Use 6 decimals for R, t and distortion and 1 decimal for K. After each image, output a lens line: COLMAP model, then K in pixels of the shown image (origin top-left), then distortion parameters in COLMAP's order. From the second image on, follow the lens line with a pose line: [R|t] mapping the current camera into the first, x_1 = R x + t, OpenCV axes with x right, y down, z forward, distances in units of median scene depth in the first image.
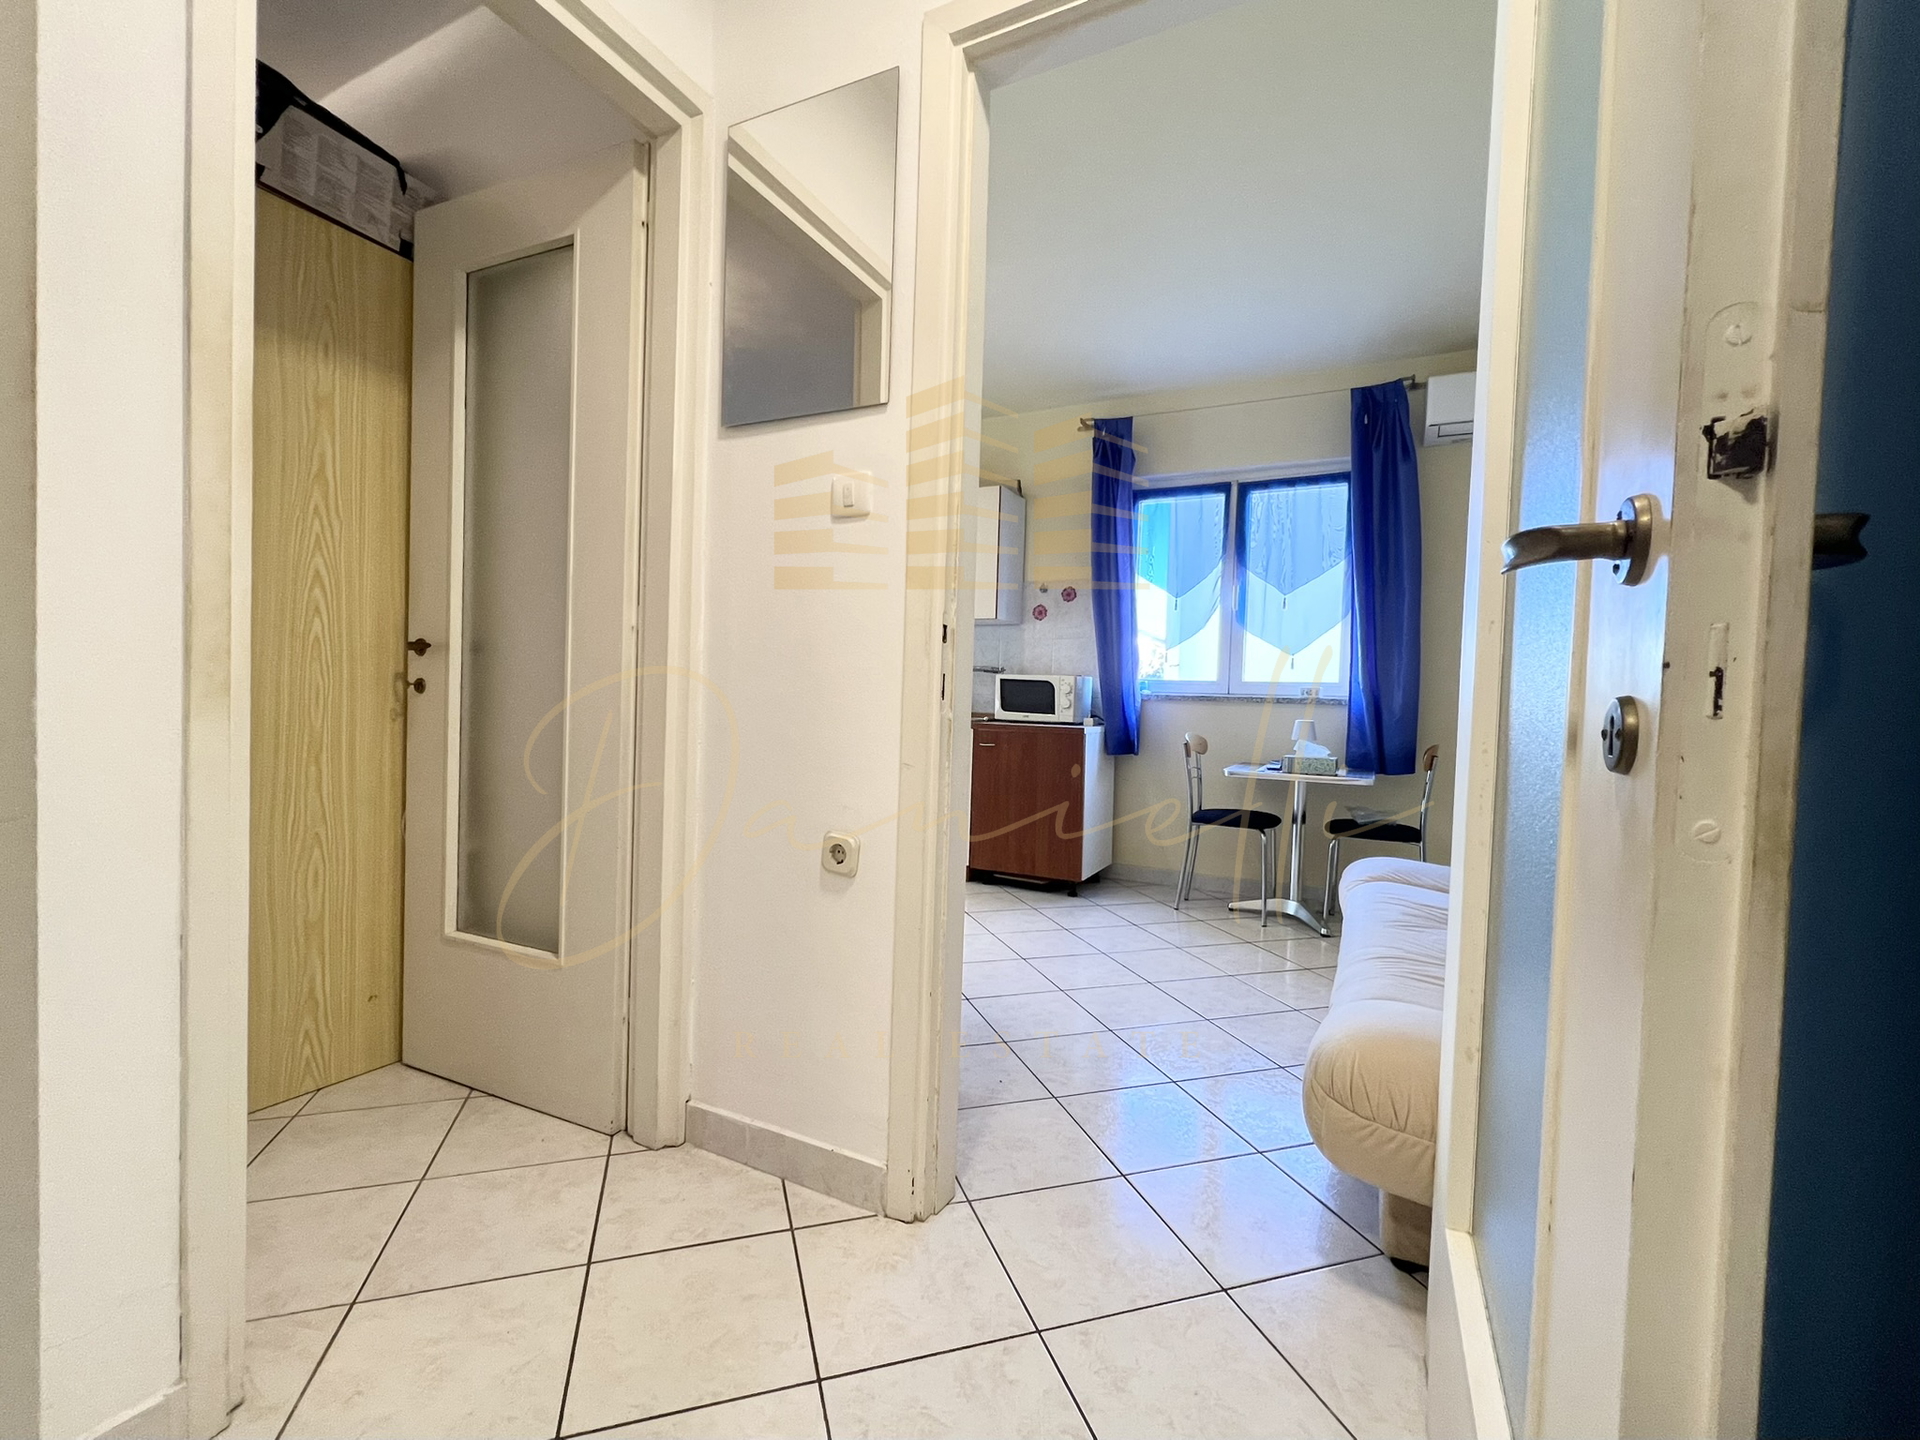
lens RADIAL K [[810.8, 0, 958.3], [0, 810.8, 726.7], [0, 0, 1]] dist [-0.000866, -0.000190]
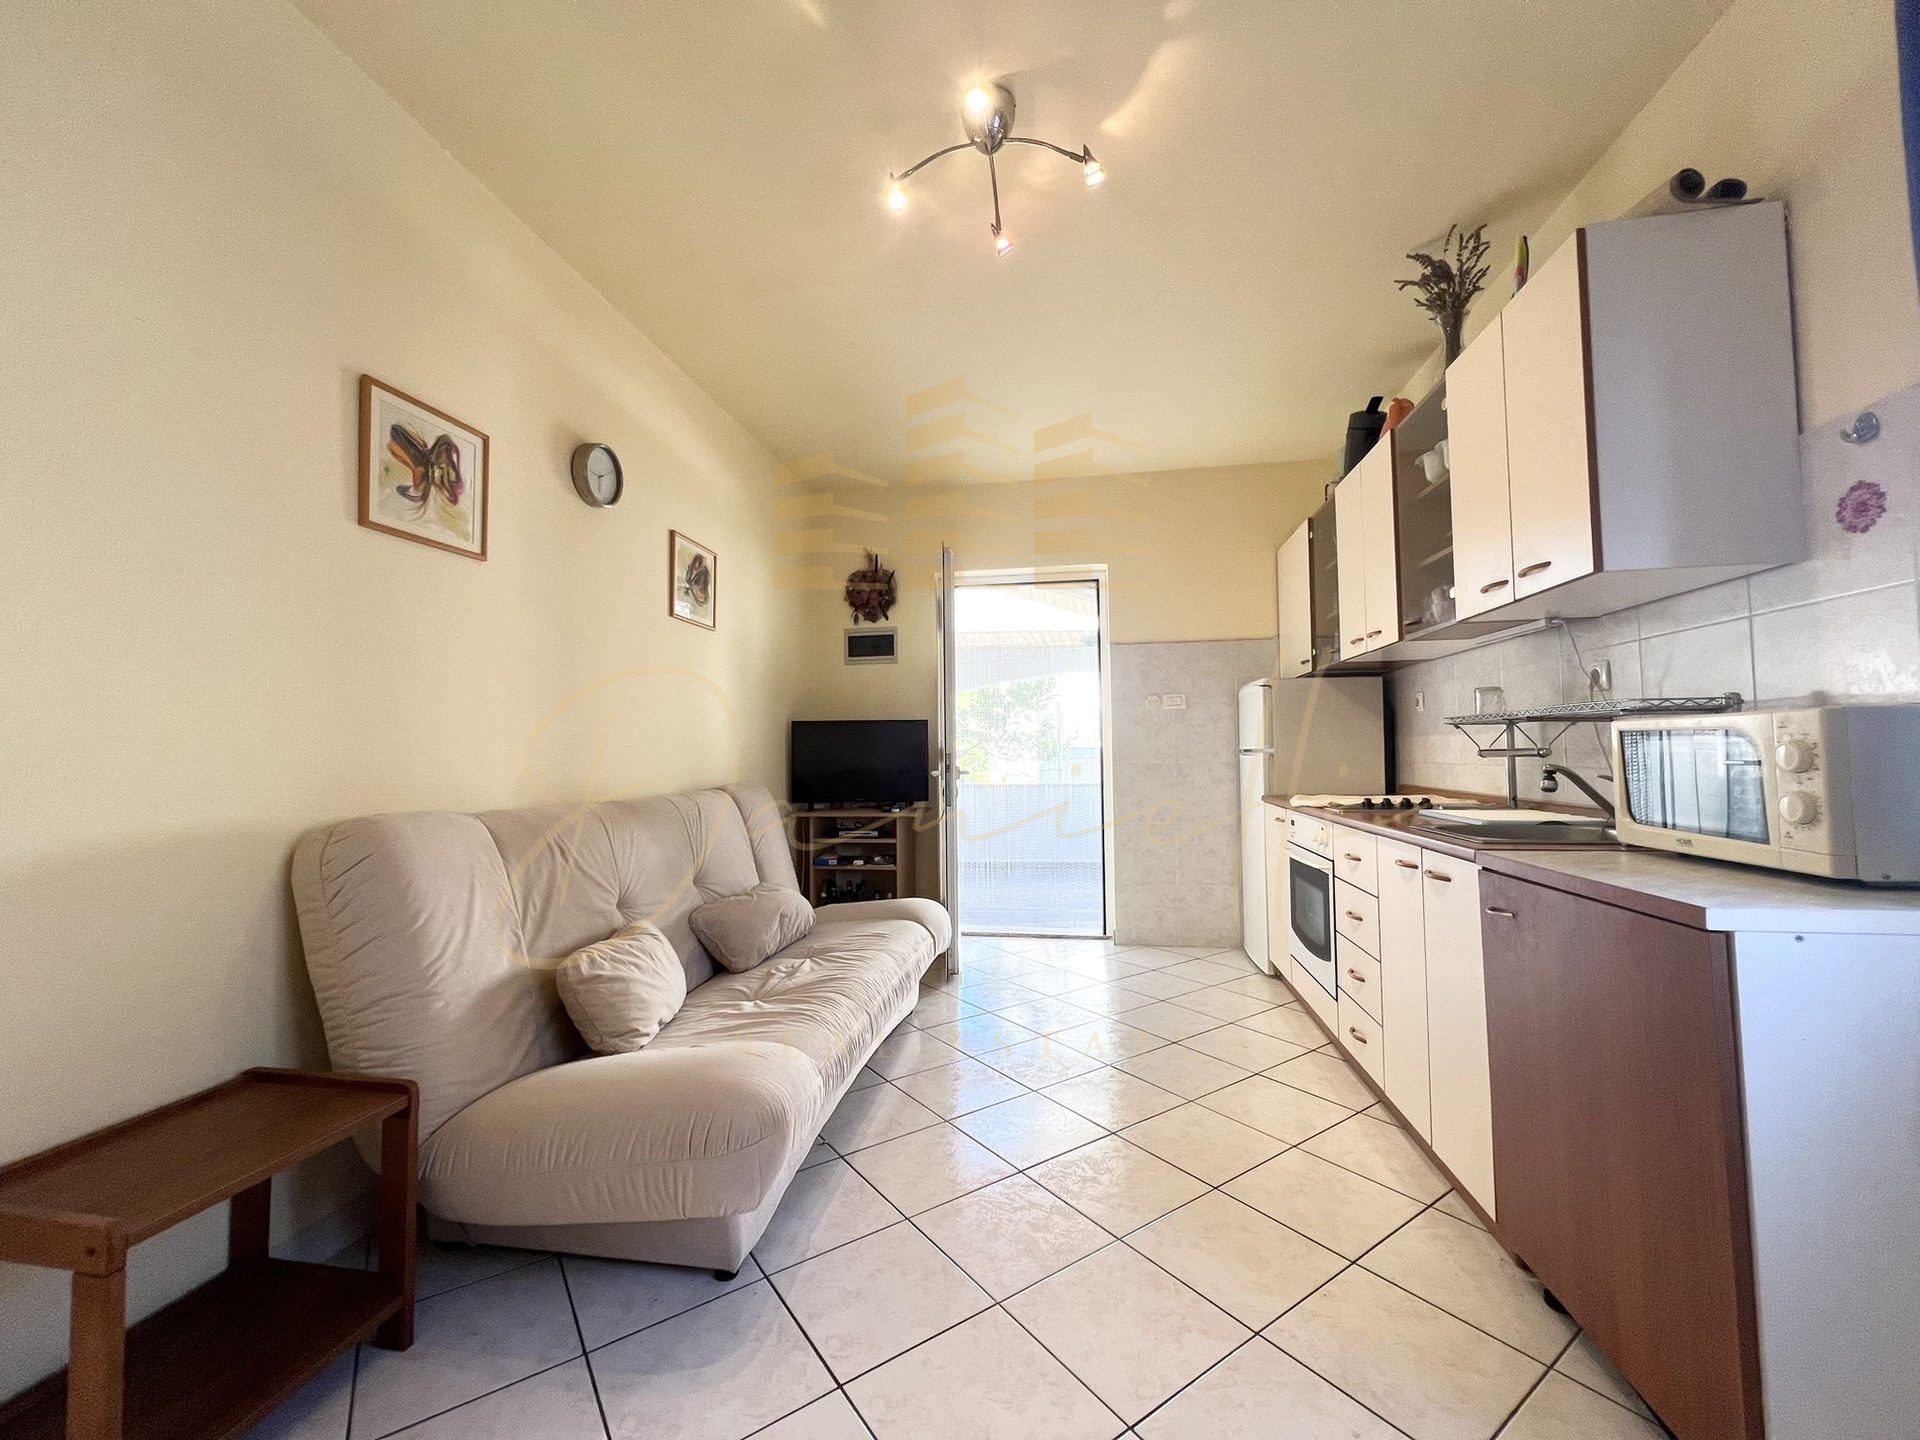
lens RADIAL K [[767.7, 0, 956.0], [0, 767.7, 724.7], [0, 0, 1]] dist [0.001687, -0.000066]
pose [[0.291553, -0.074632, -0.953639, 0.309552], [-0.007759, 0.996734, -0.080376, -0.034116], [0.956523, 0.030833, 0.290022, 0.650527]]
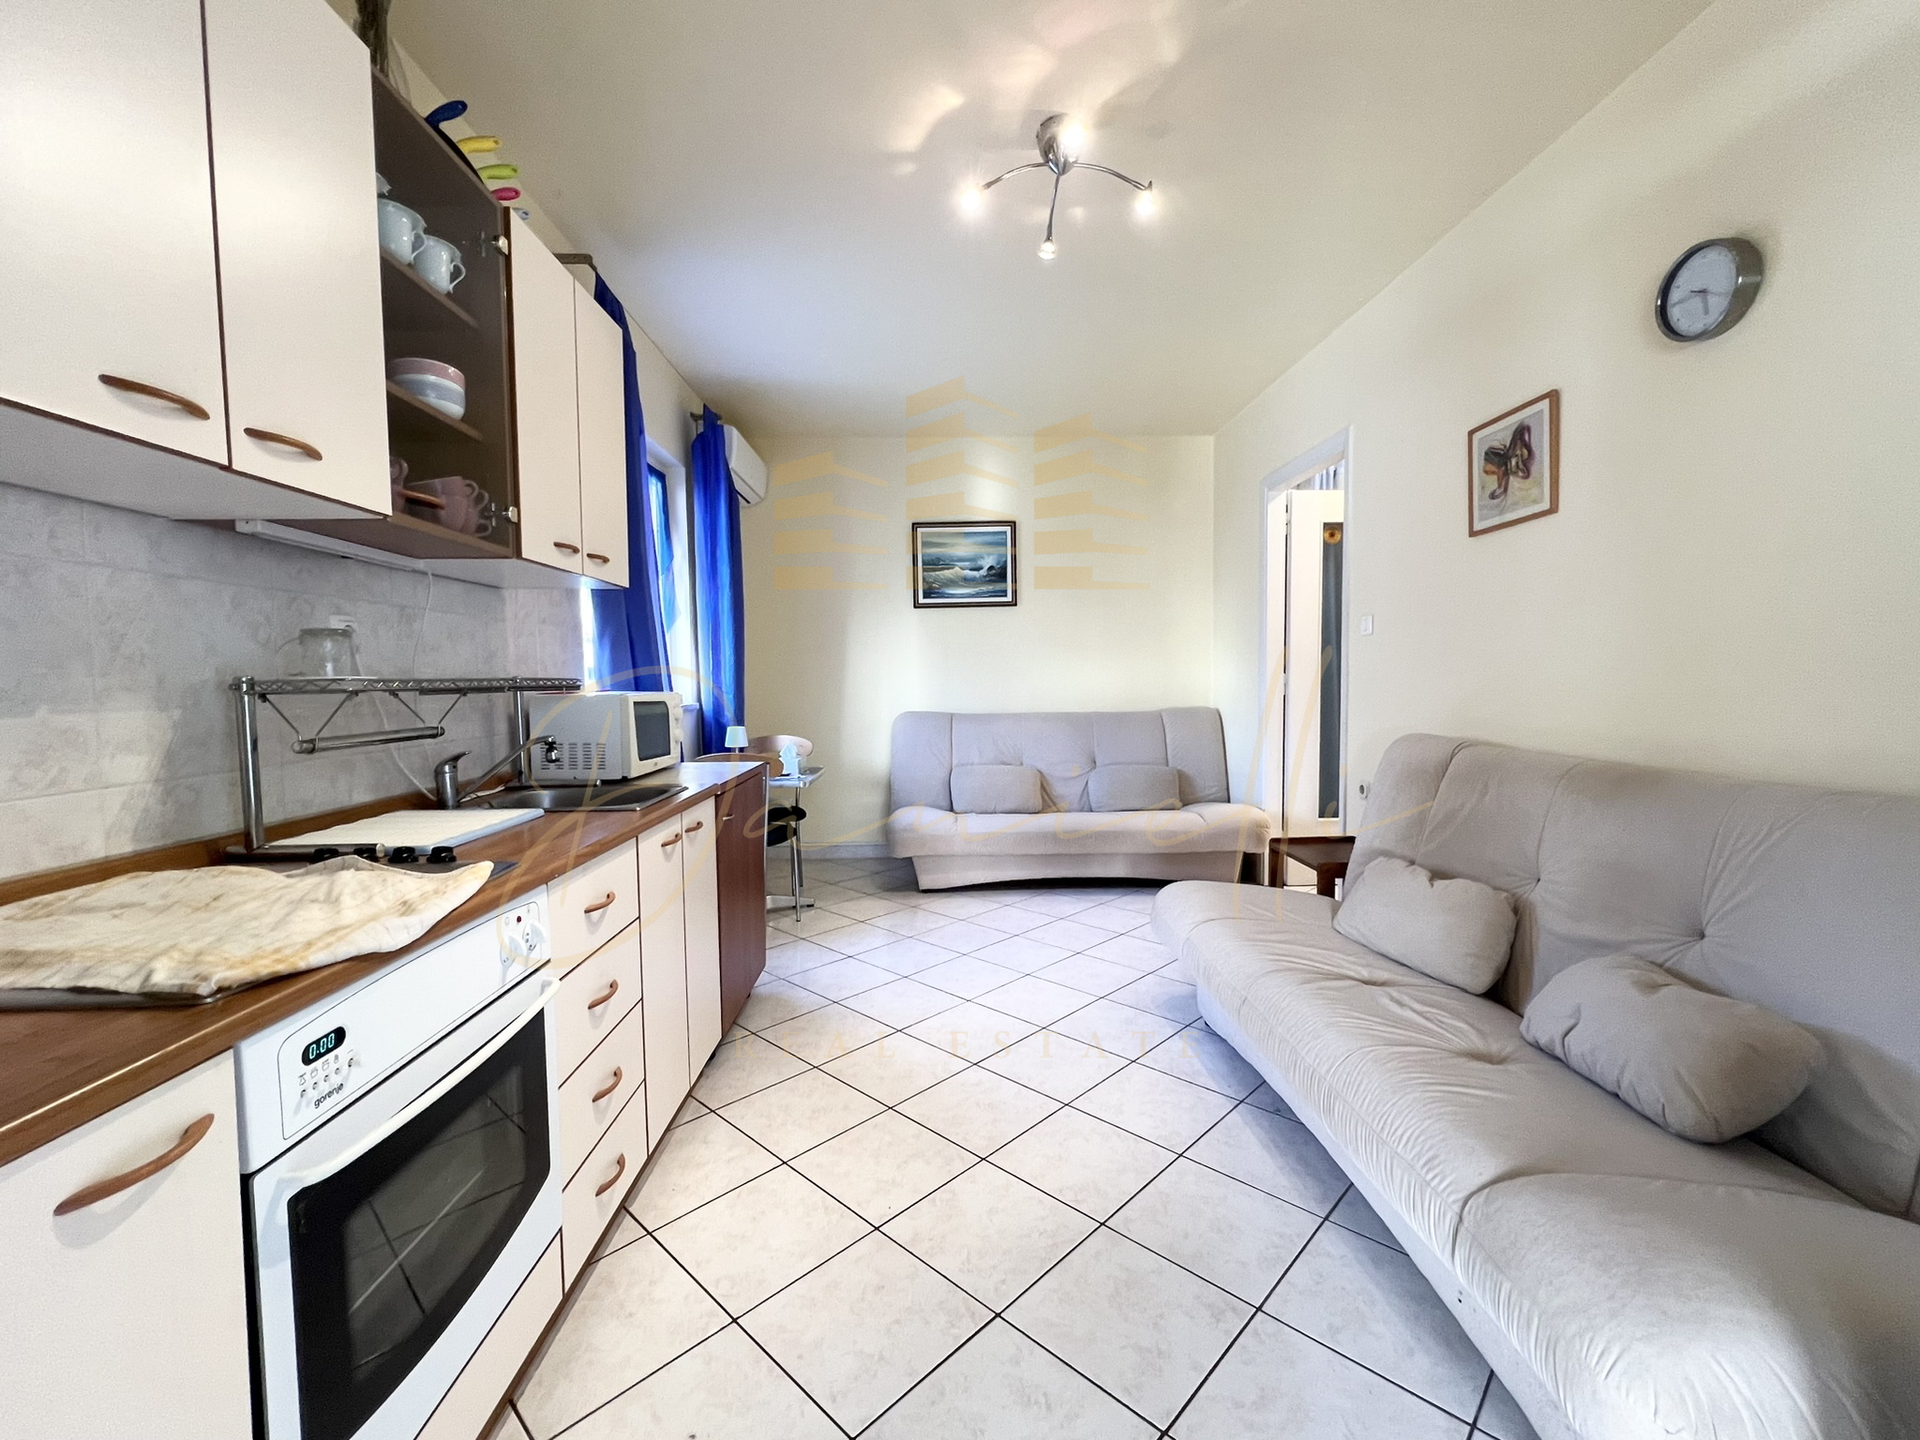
lens RADIAL K [[767.7, 0, 956.0], [0, 767.7, 724.7], [0, 0, 1]] dist [0.001687, -0.000066]
pose [[-0.459819, -0.091743, 0.883261, -0.534686], [0.020281, 0.993305, 0.113731, -0.102906], [-0.887781, 0.070209, -0.454879, 1.105662]]
